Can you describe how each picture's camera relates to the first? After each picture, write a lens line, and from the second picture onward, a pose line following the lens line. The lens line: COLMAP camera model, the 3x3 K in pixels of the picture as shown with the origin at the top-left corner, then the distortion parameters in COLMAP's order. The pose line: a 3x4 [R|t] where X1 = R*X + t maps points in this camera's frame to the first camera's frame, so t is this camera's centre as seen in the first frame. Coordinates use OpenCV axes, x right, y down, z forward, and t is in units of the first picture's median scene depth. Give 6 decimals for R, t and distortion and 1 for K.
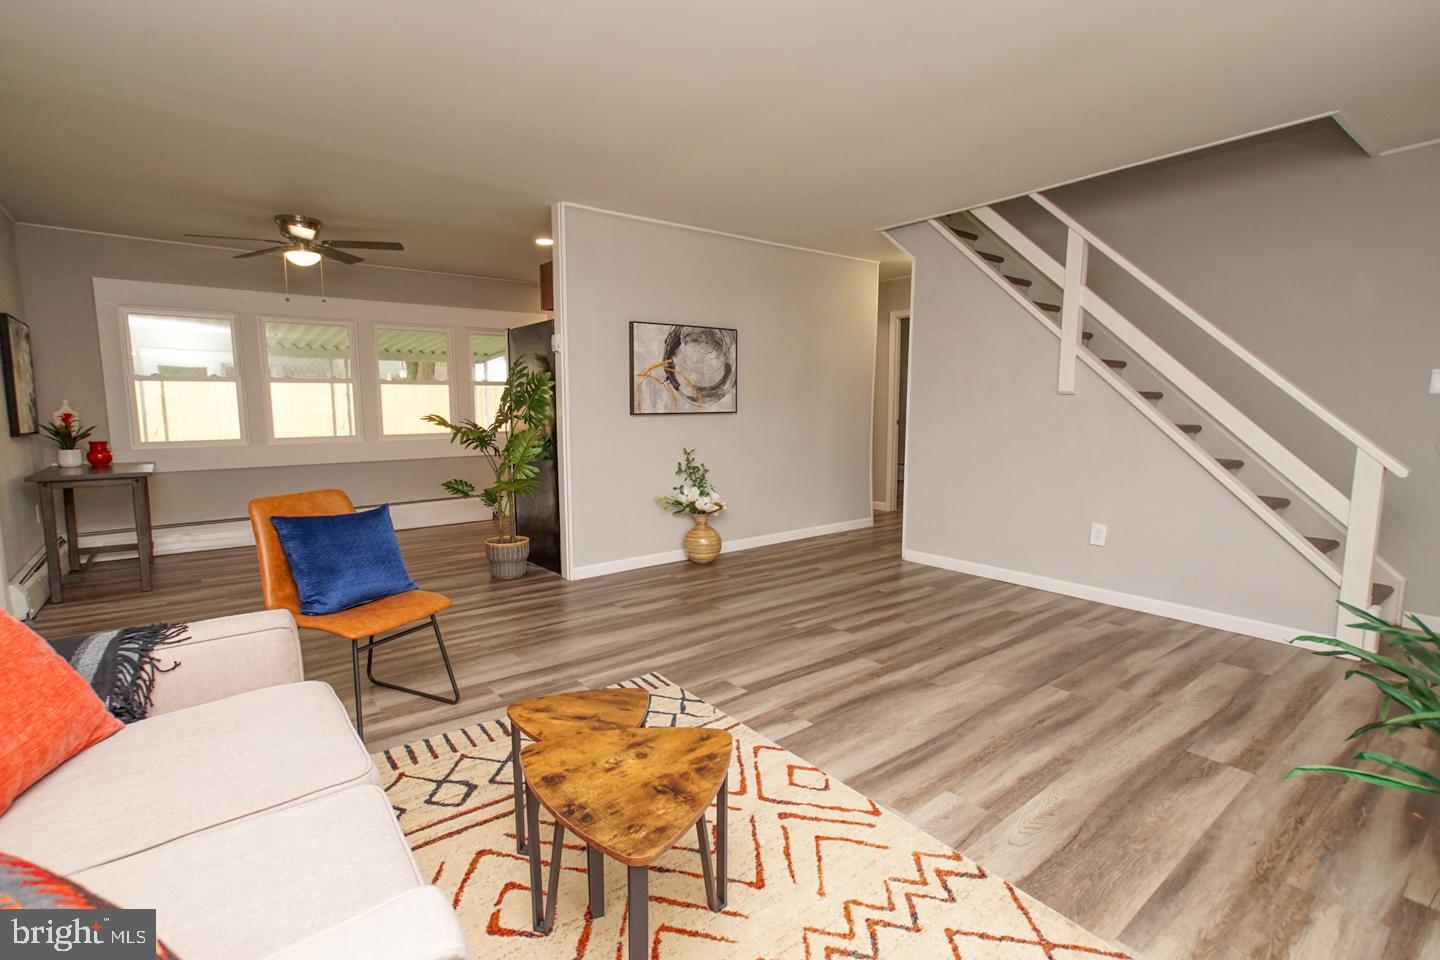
lens RADIAL K [[679.2, 0, 701.9], [0, 679.2, 480.6], [0, 0, 1]] dist [-0.013096, 0.014838]
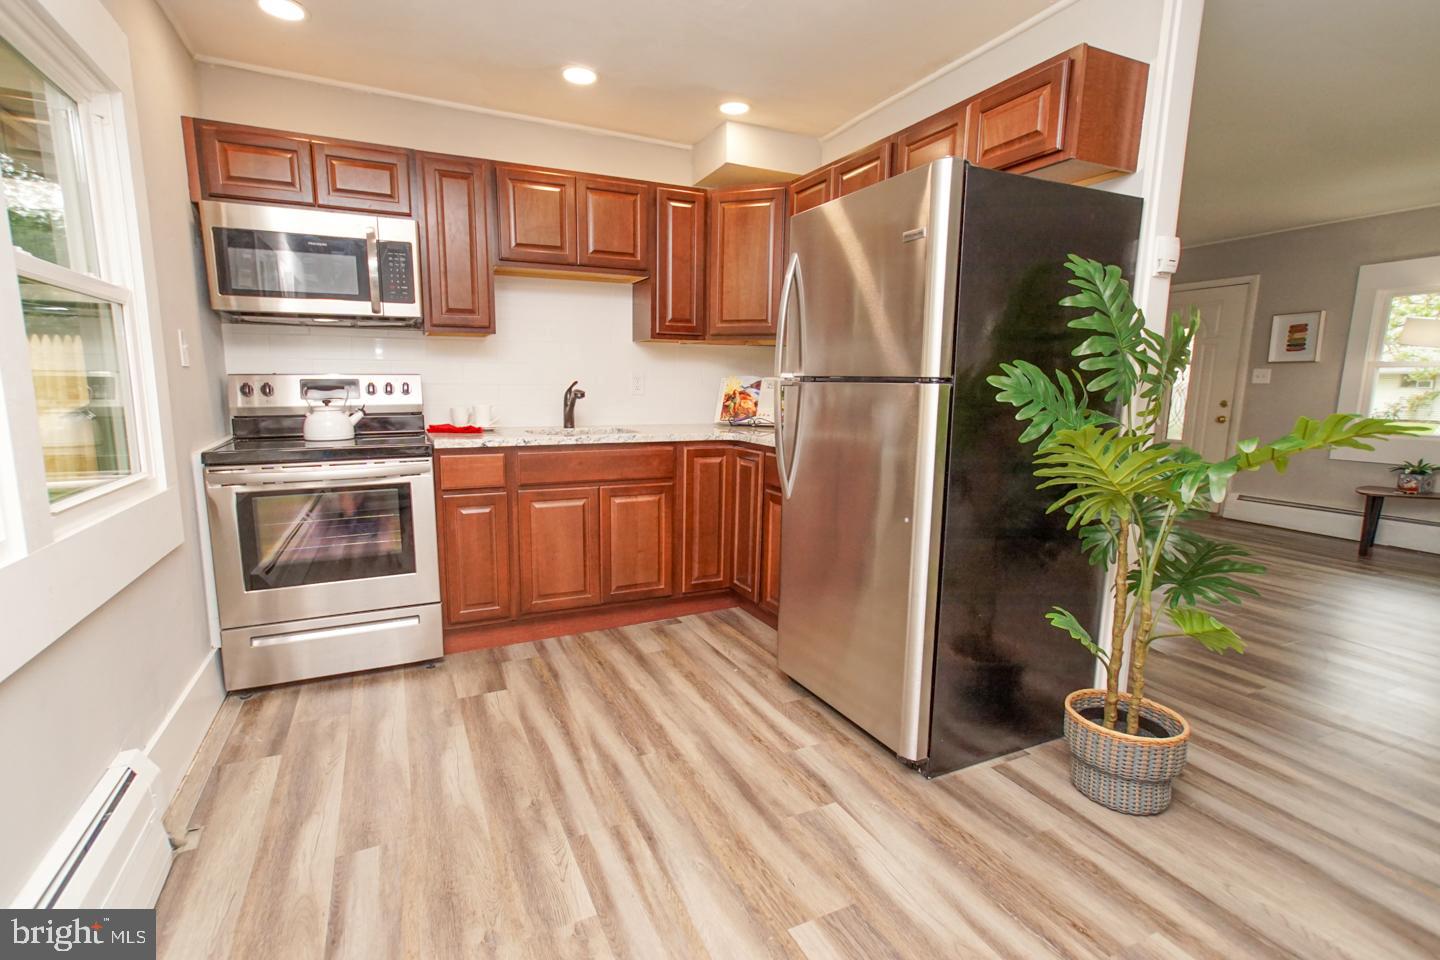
lens RADIAL K [[679.2, 0, 701.9], [0, 679.2, 480.6], [0, 0, 1]] dist [-0.013096, 0.014838]
pose [[0.226271, -0.137120, 0.964365, -0.855820], [0.098378, 0.988197, 0.117426, -0.152119], [-0.969084, 0.068302, 0.237090, 1.342629]]
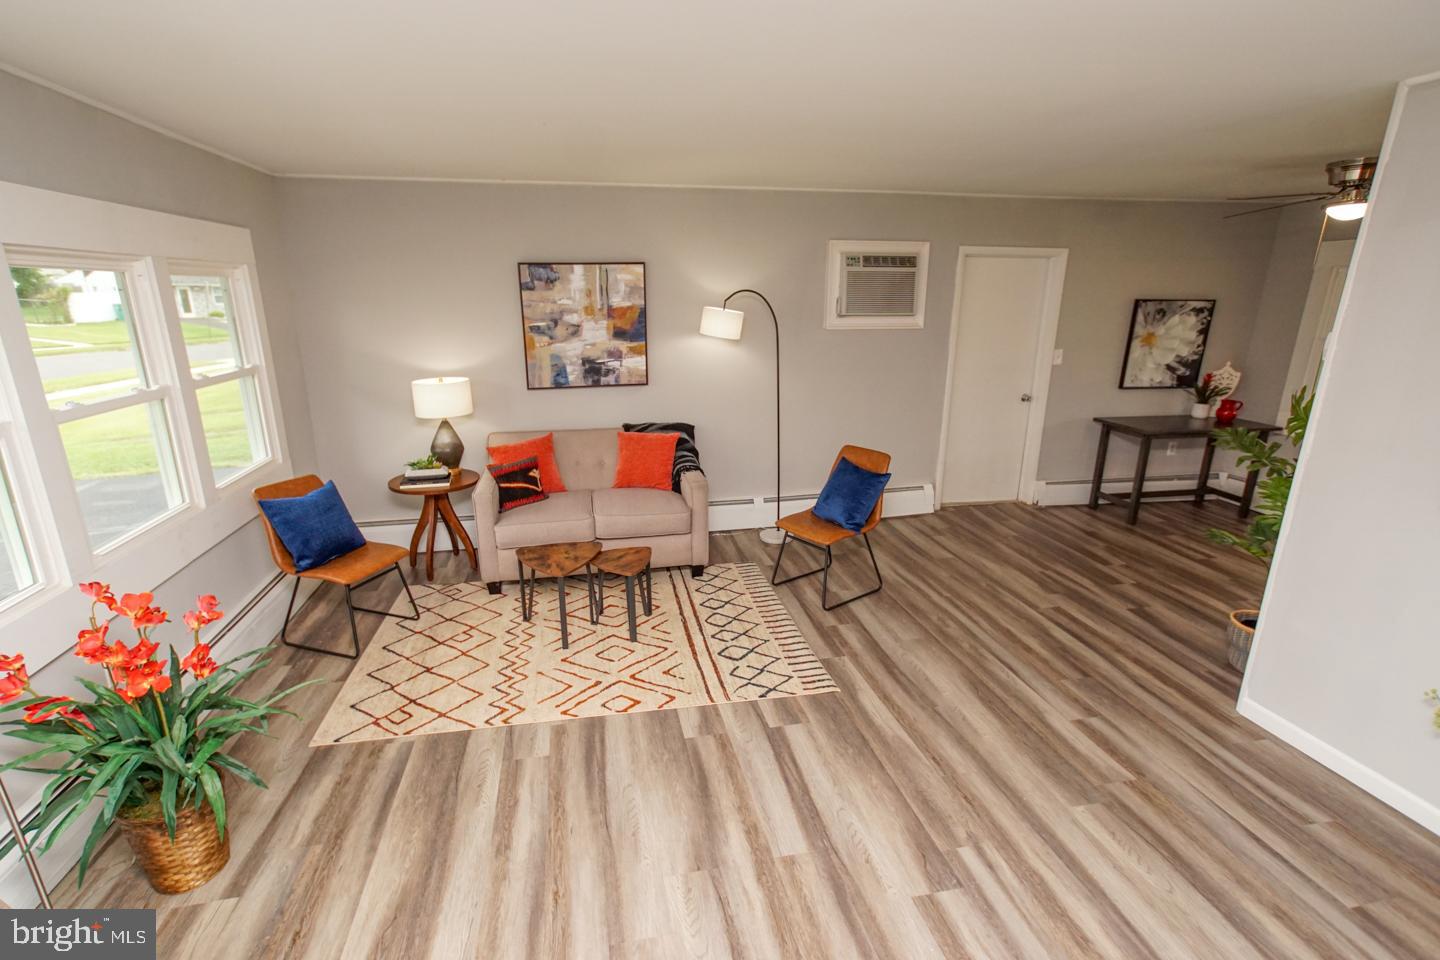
lens RADIAL K [[671.3, 0, 705.1], [0, 671.3, 481.4], [0, 0, 1]] dist [-0.031401, 0.044571]
pose [[-0.444909, 0.249372, -0.860157, 0.620752], [-0.101588, 0.940199, 0.325123, -0.252978], [0.889795, 0.232032, -0.392970, 0.849309]]
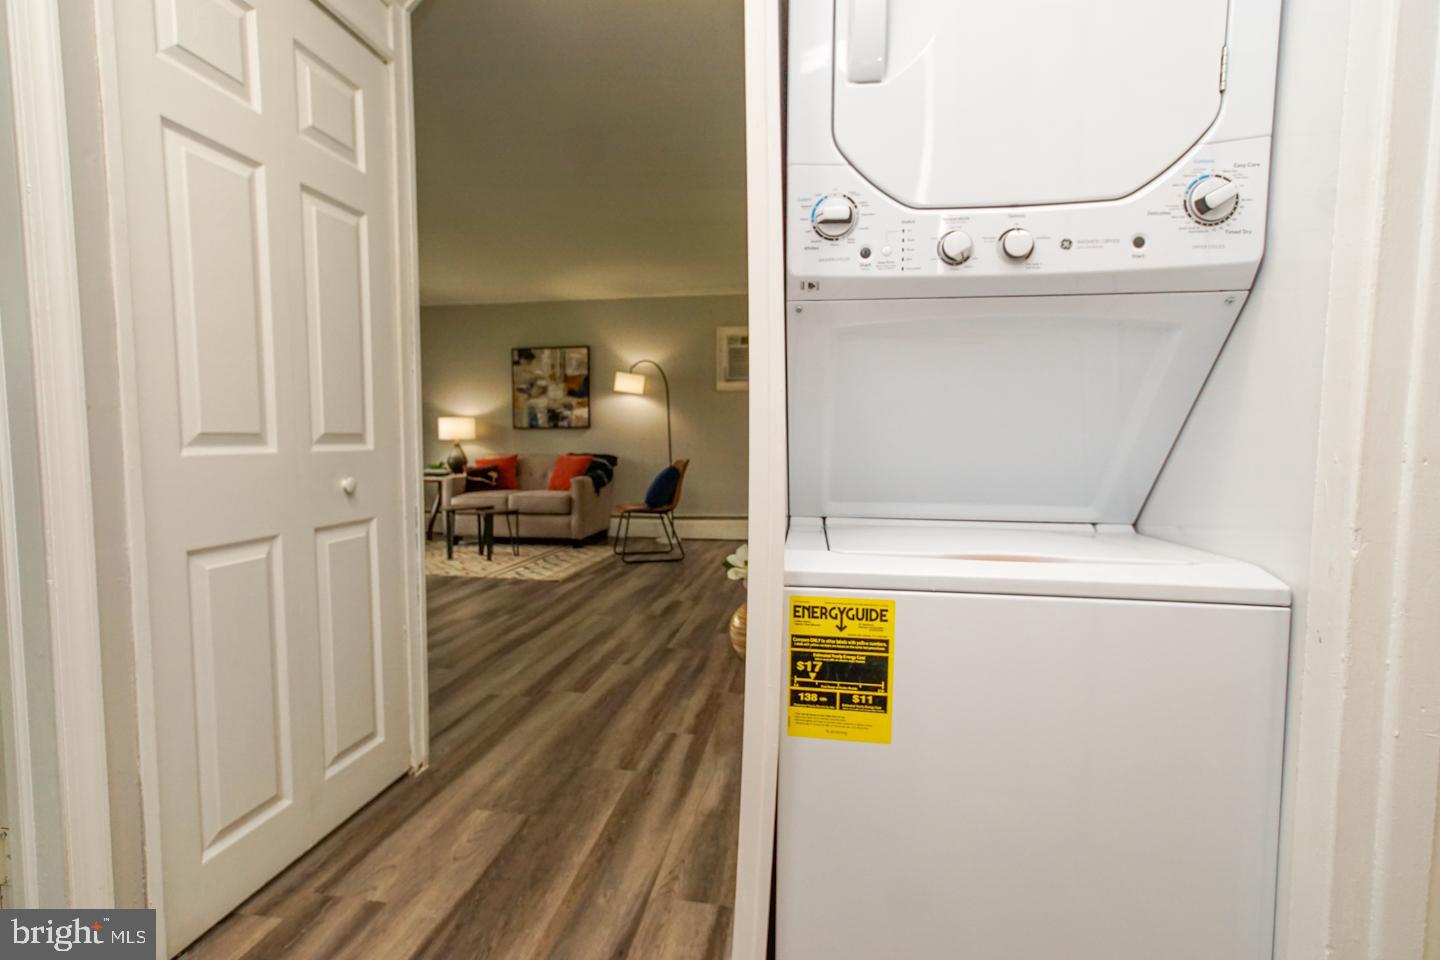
lens RADIAL K [[679.2, 0, 701.9], [0, 679.2, 480.6], [0, 0, 1]] dist [-0.013096, 0.014838]
pose [[-0.740533, 0.043021, -0.670642, 0.560429], [-0.076450, 0.986077, 0.147673, -0.161375], [0.667657, 0.160627, -0.726934, 1.748960]]
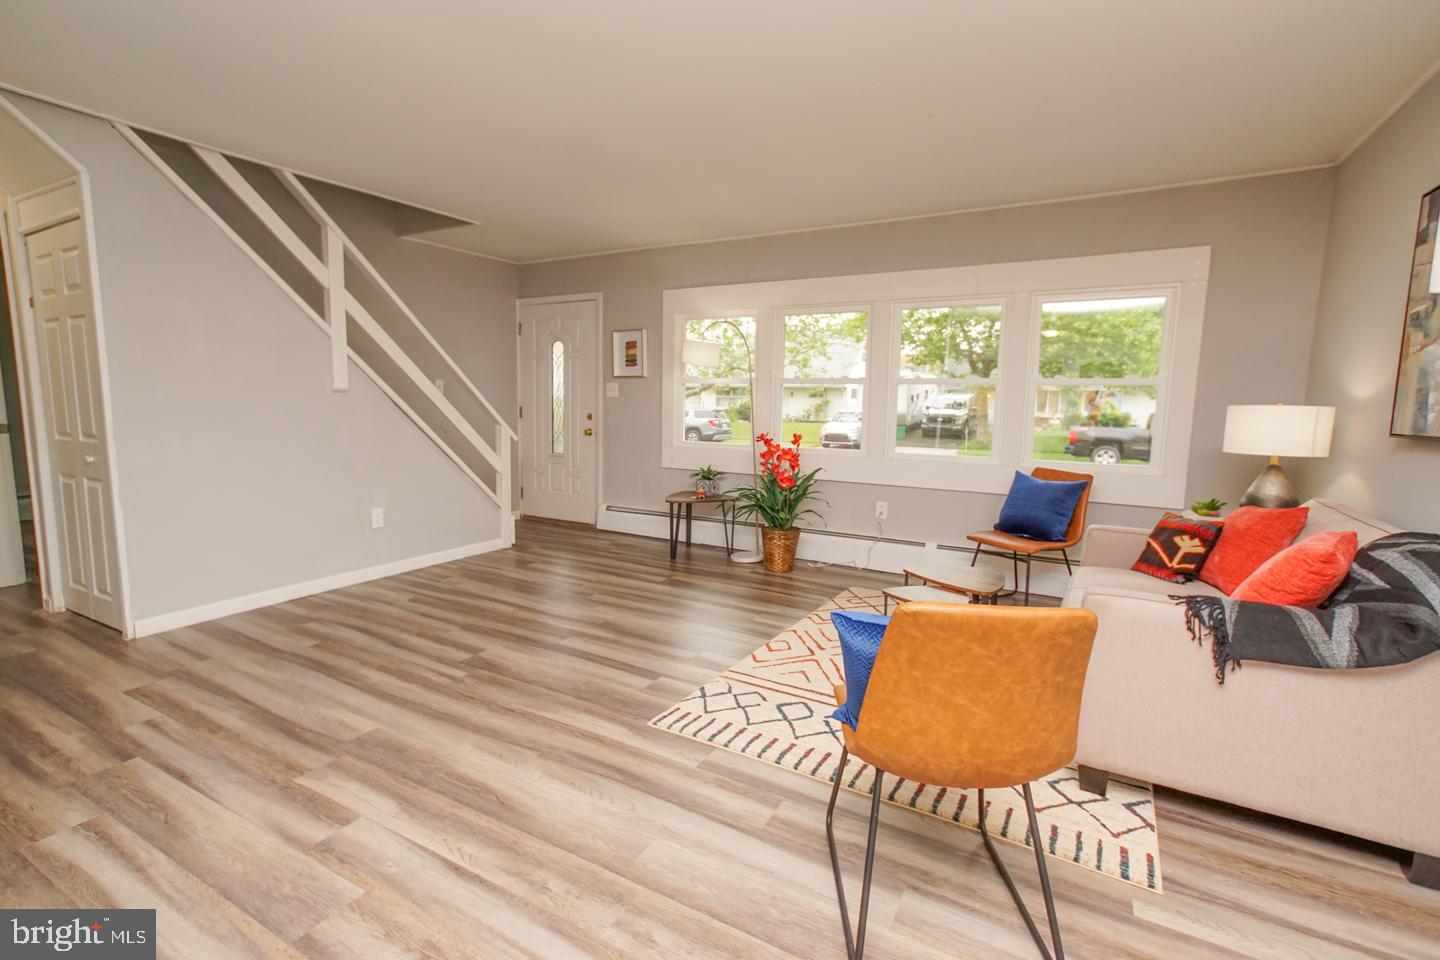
lens RADIAL K [[679.2, 0, 701.9], [0, 679.2, 480.6], [0, 0, 1]] dist [-0.013096, 0.014838]
pose [[-0.381338, -0.117503, 0.916938, -0.627132], [0.090720, 0.982344, 0.163613, -0.114208], [-0.919974, 0.145576, -0.363945, 0.892264]]
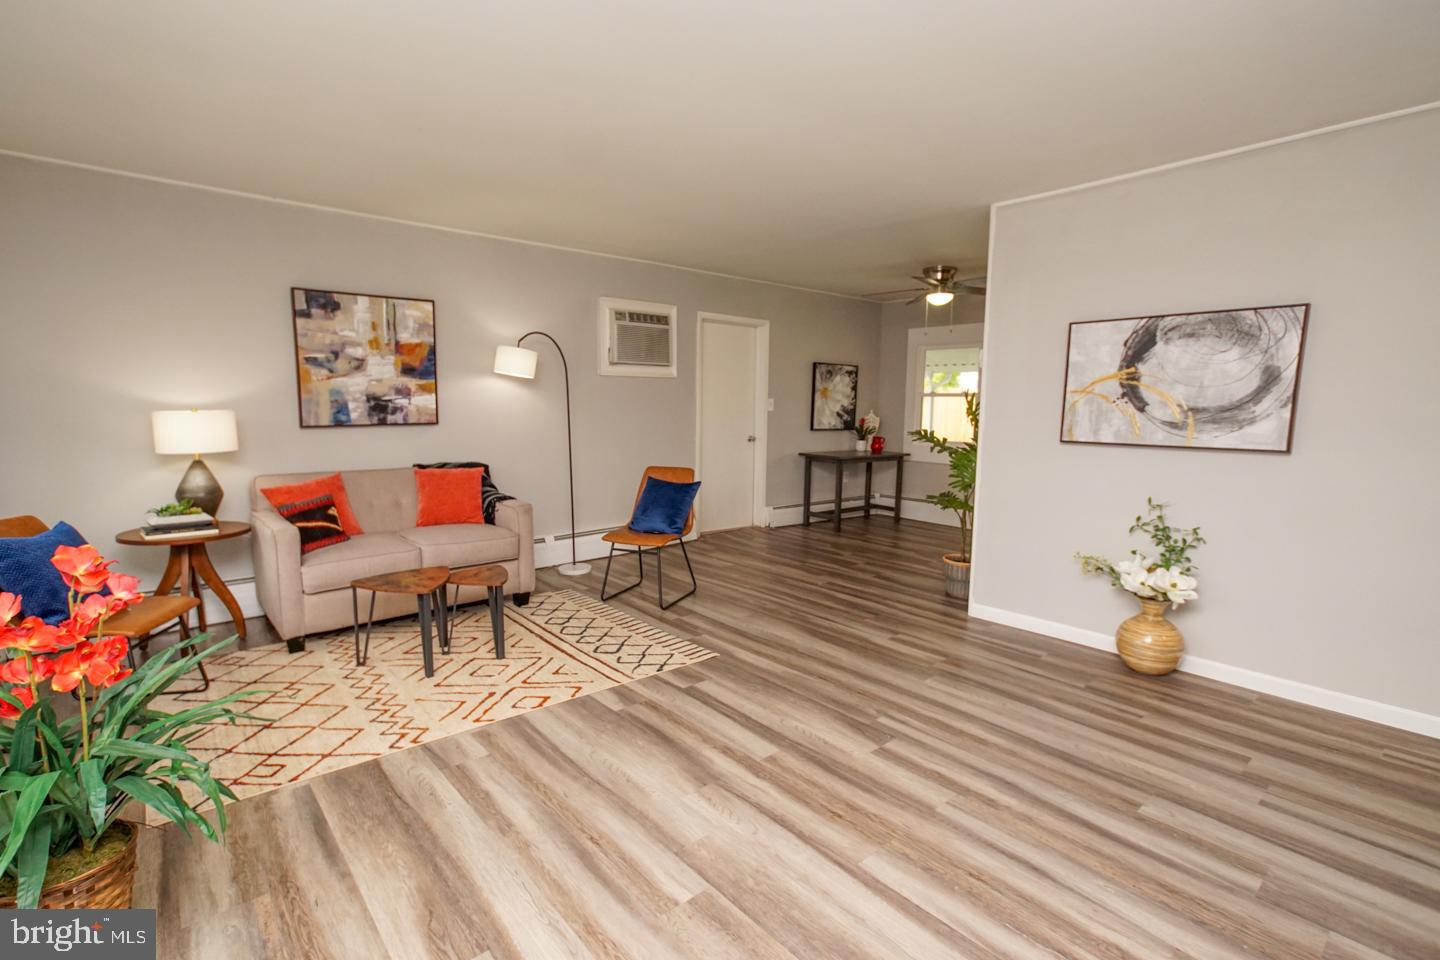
lens RADIAL K [[670.5, 0, 694.3], [0, 670.5, 477.3], [0, 0, 1]] dist [-0.016553, 0.024227]
pose [[0.035878, 0.117632, -0.992409, 0.772692], [-0.122505, 0.986077, 0.112452, -0.107591], [0.991819, 0.117540, 0.049789, 0.639478]]
